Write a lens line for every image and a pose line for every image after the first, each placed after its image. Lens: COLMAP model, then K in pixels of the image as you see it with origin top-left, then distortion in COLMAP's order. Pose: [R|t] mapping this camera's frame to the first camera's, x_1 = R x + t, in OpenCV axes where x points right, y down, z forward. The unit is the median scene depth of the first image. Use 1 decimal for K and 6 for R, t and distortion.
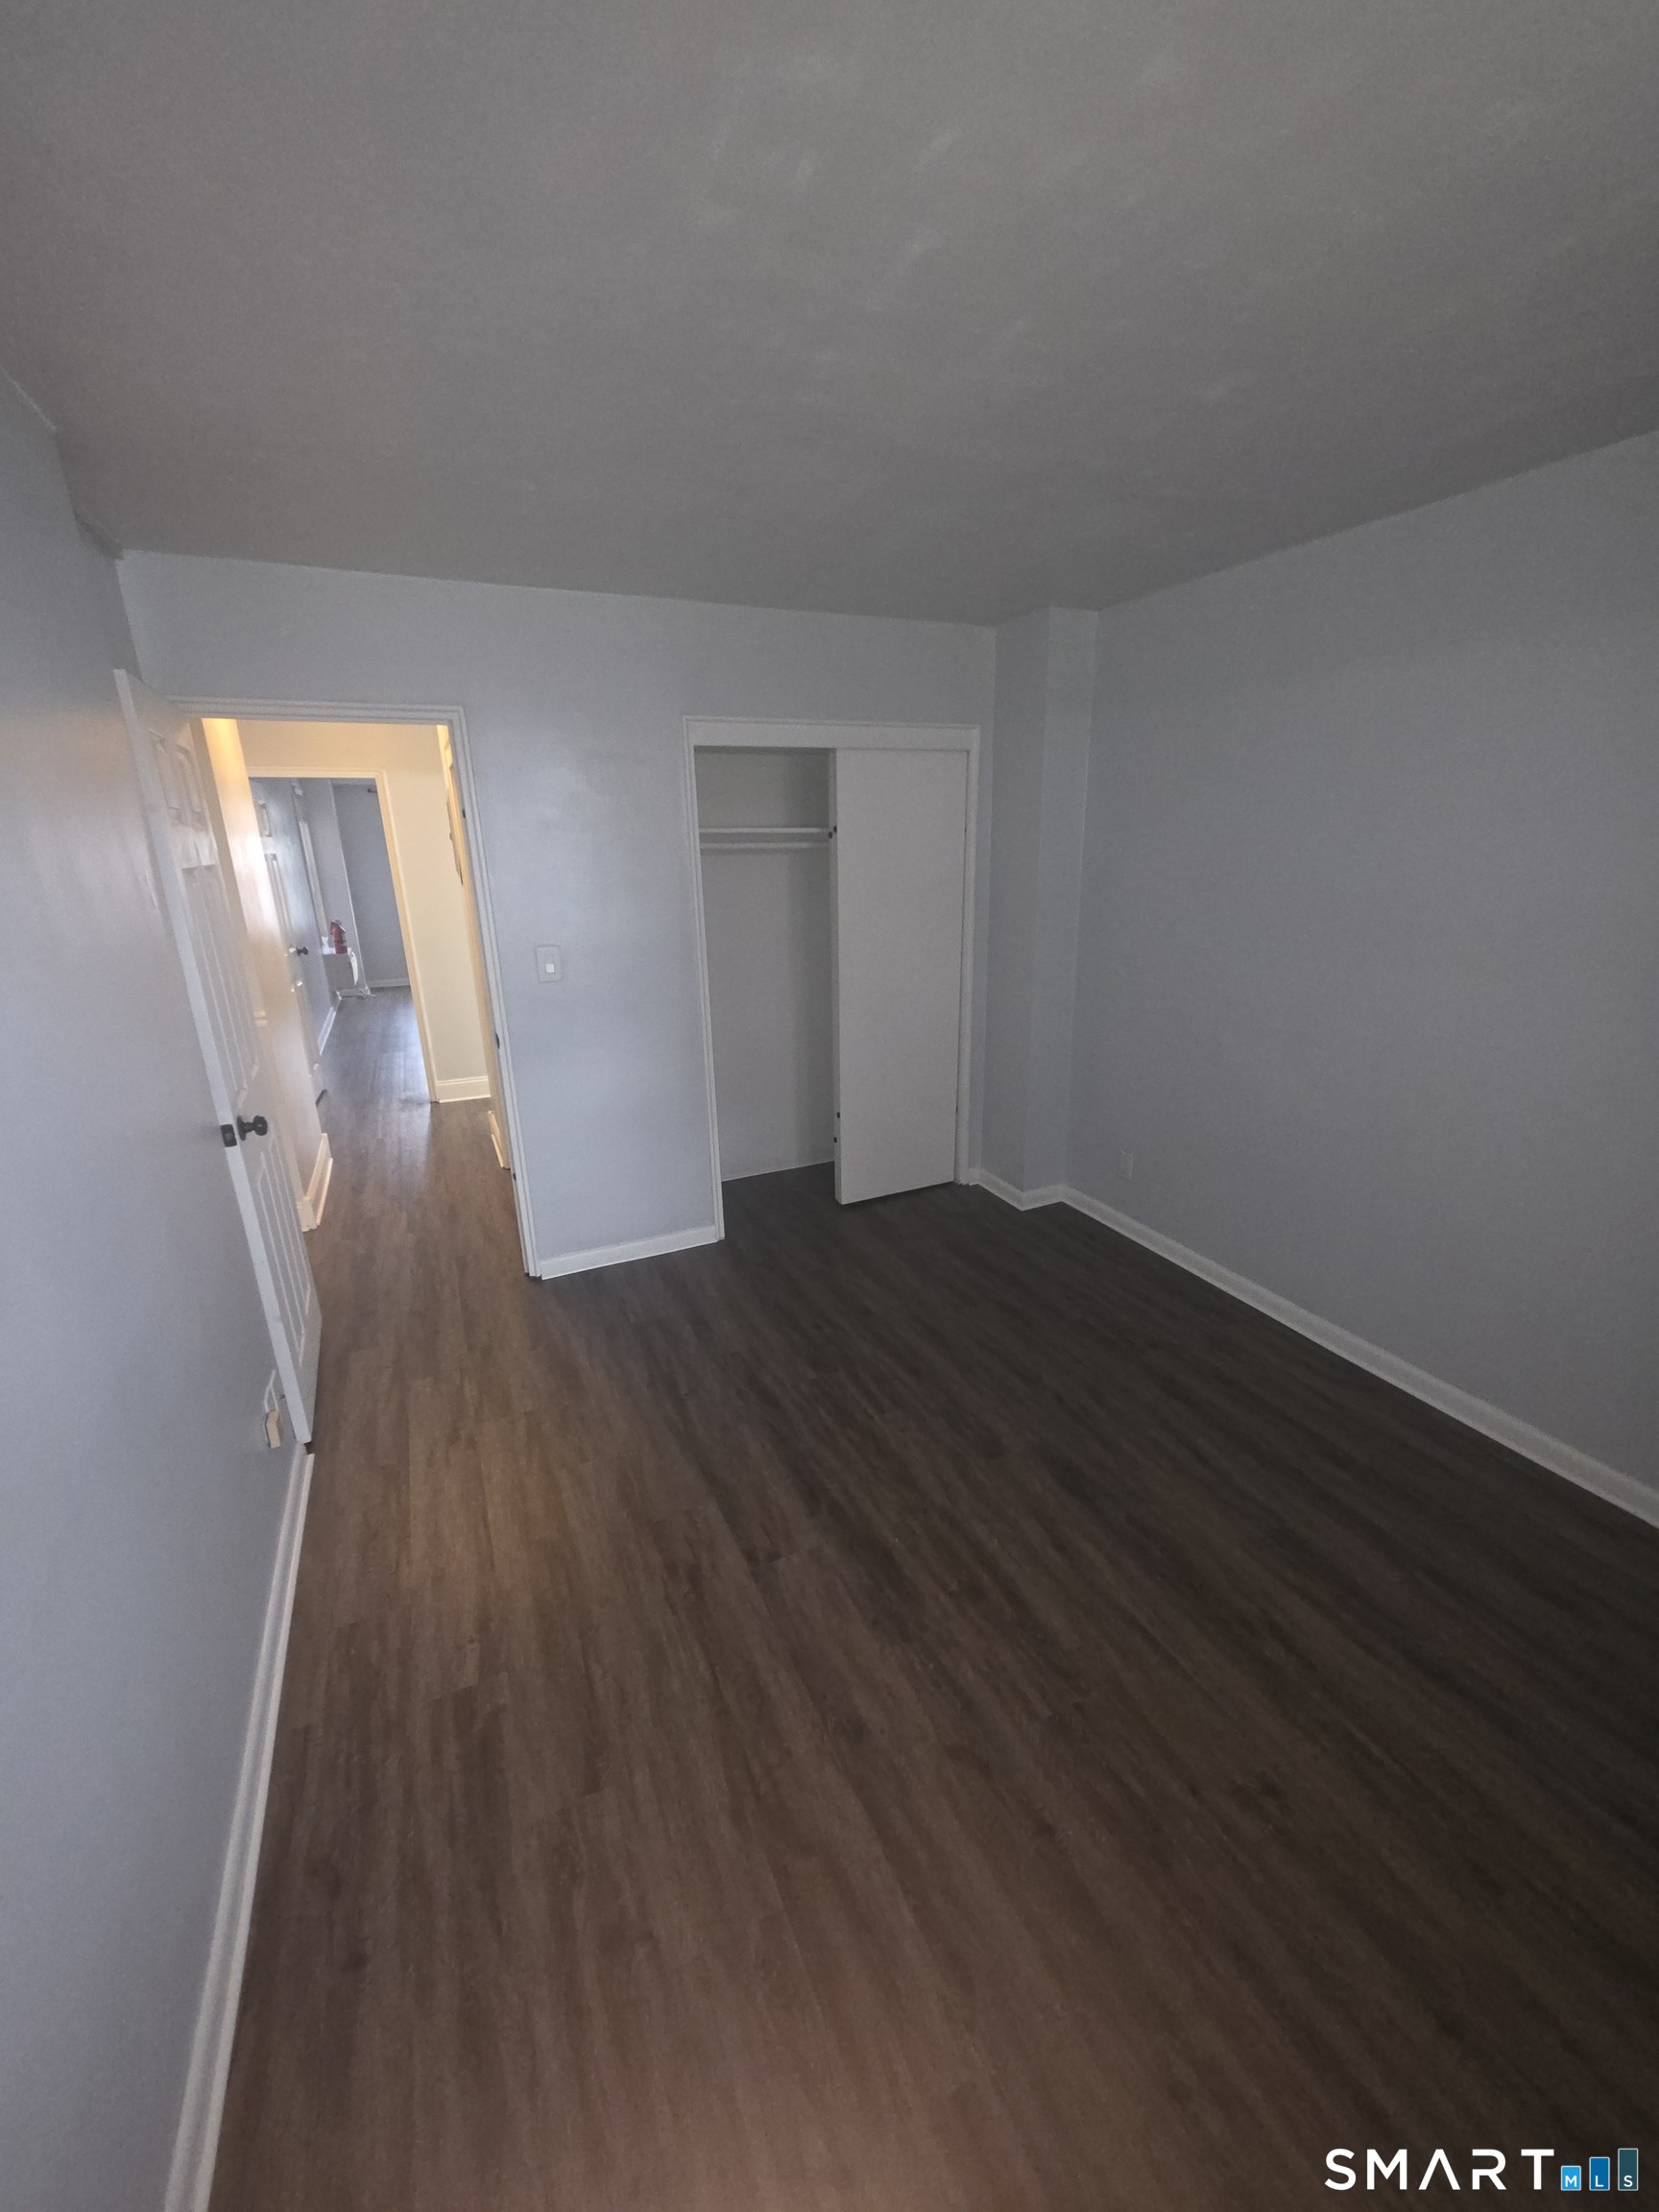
lens RADIAL K [[879.2, 0, 824.2], [0, 879.2, 1114.3], [0, 0, 1]] dist [0.001255, 0.000269]
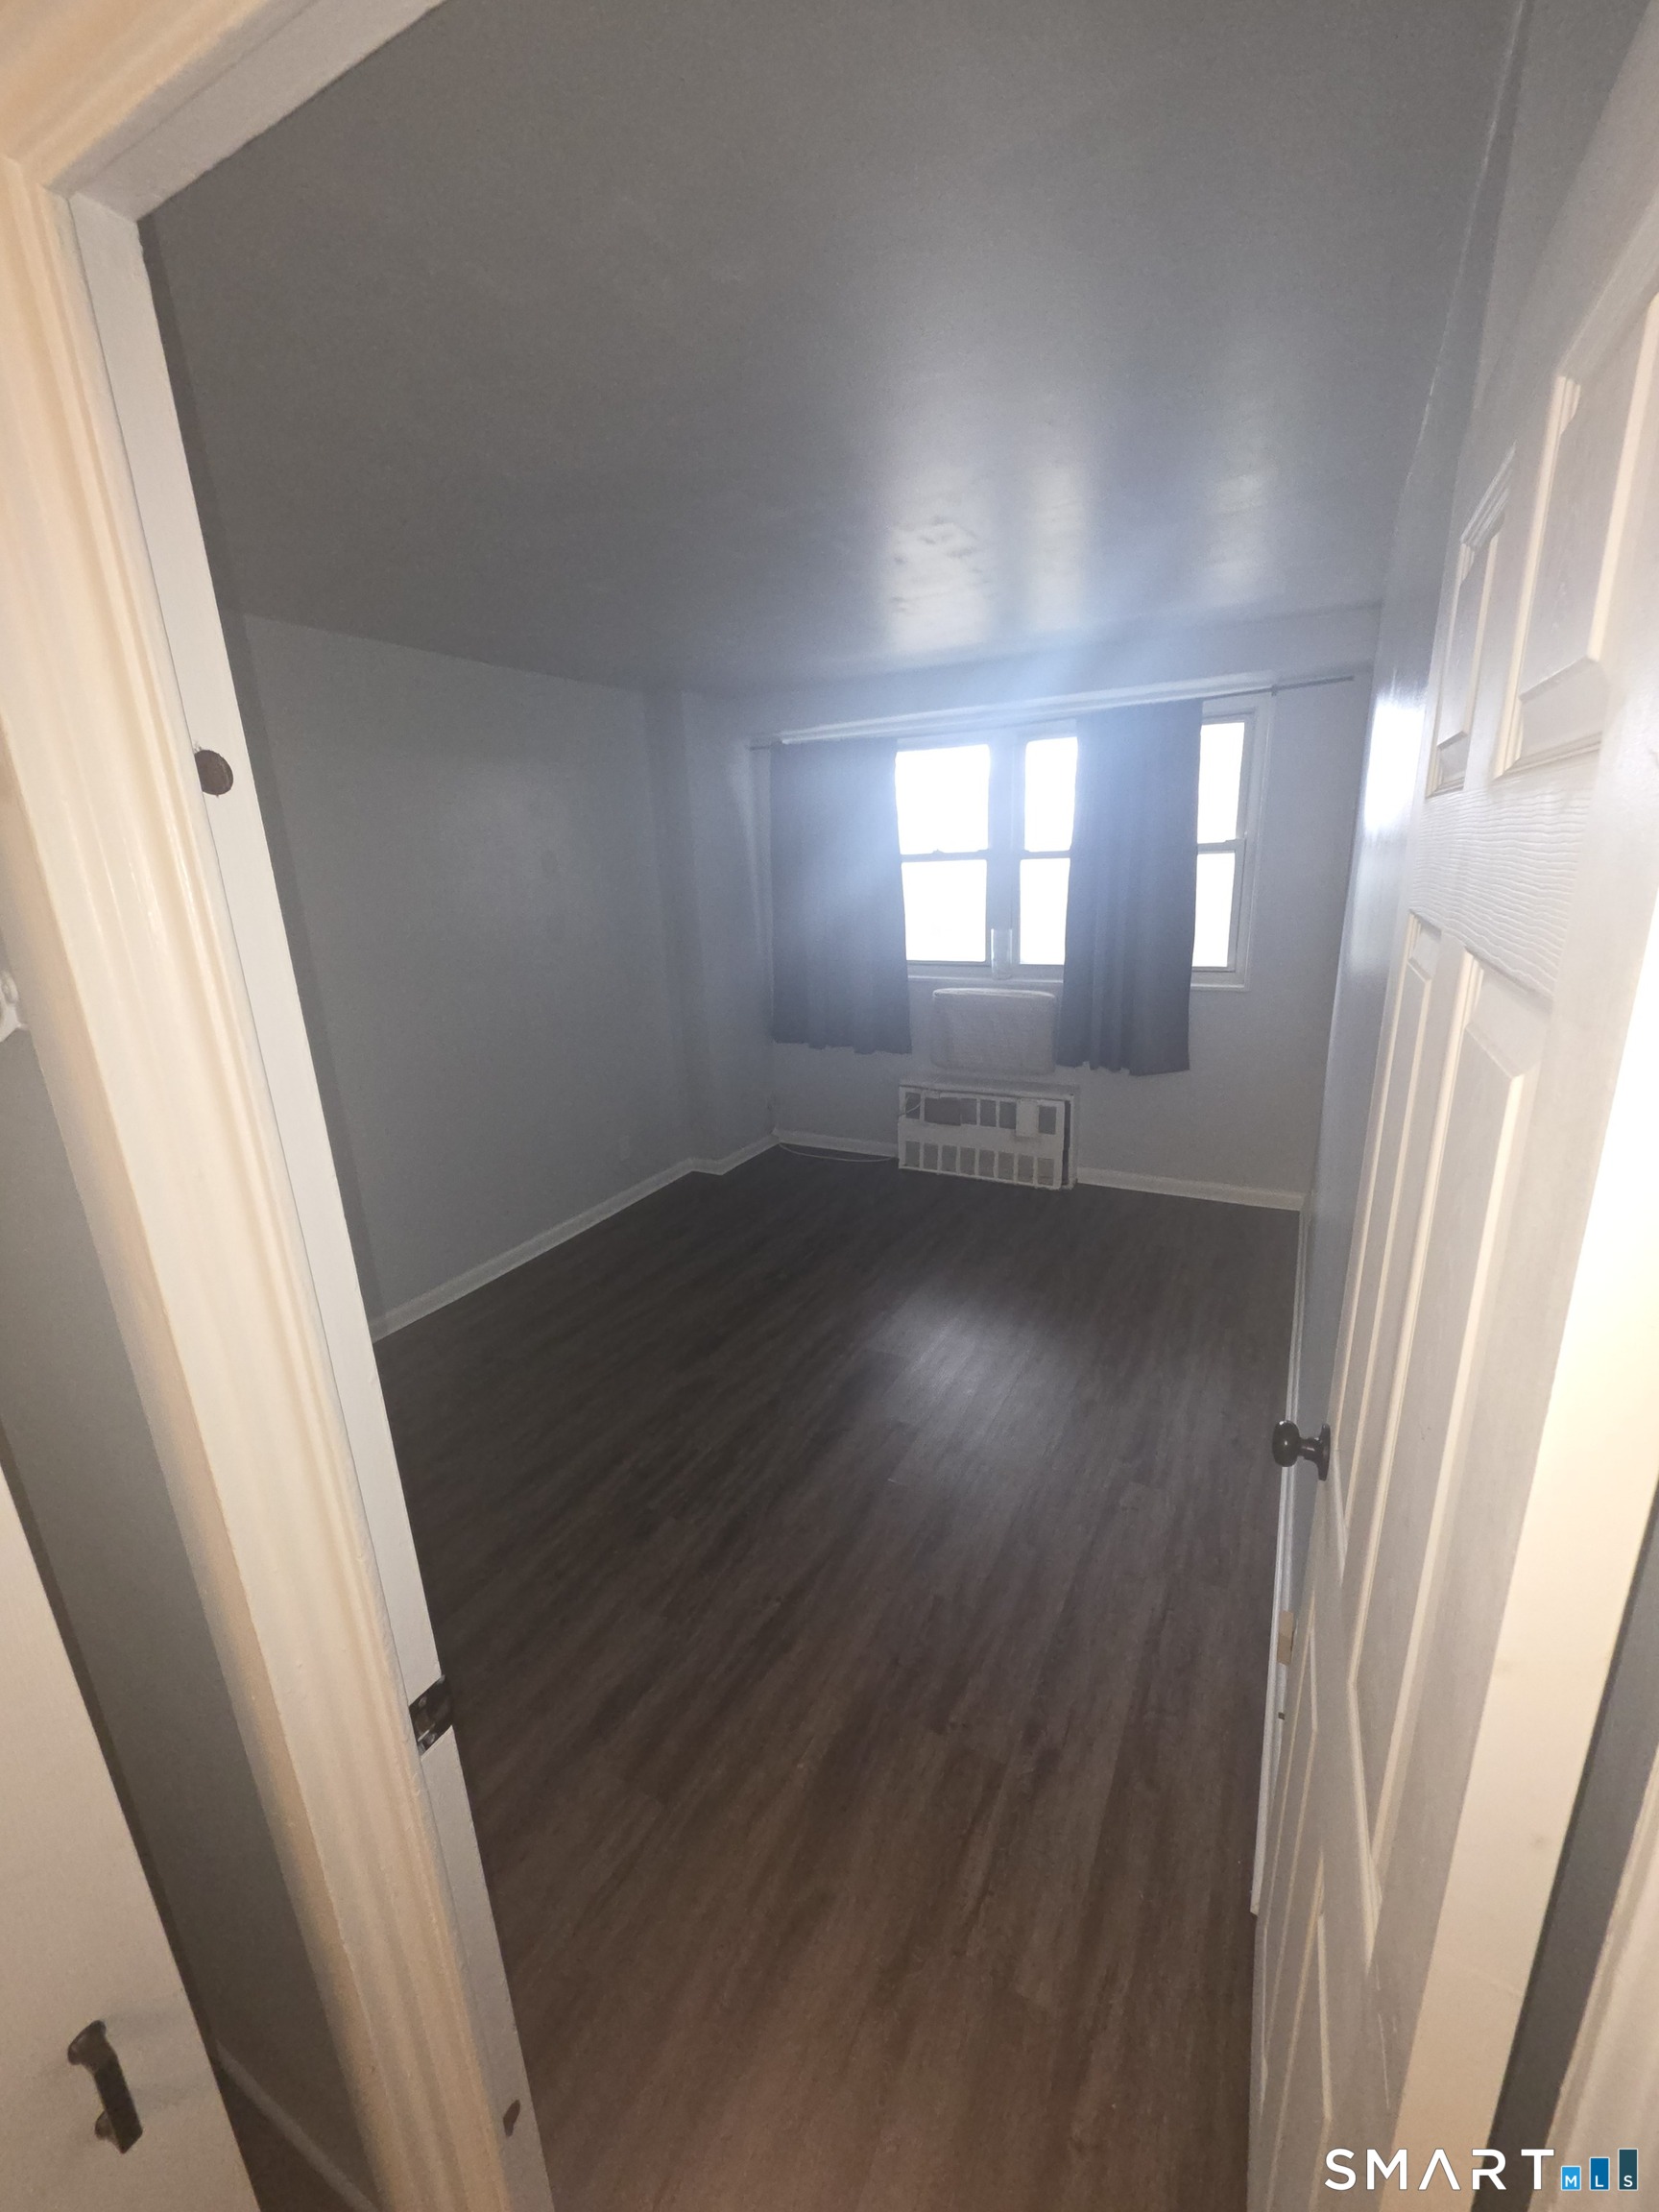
lens RADIAL K [[879.2, 0, 830.2], [0, 879.2, 1111.9], [0, 0, 1]] dist [0.001255, 0.000269]
pose [[-0.597294, -0.189934, 0.779208, -0.707741], [0.284755, 0.858035, 0.427424, -0.362987], [-0.749770, 0.477181, -0.458414, 1.128501]]
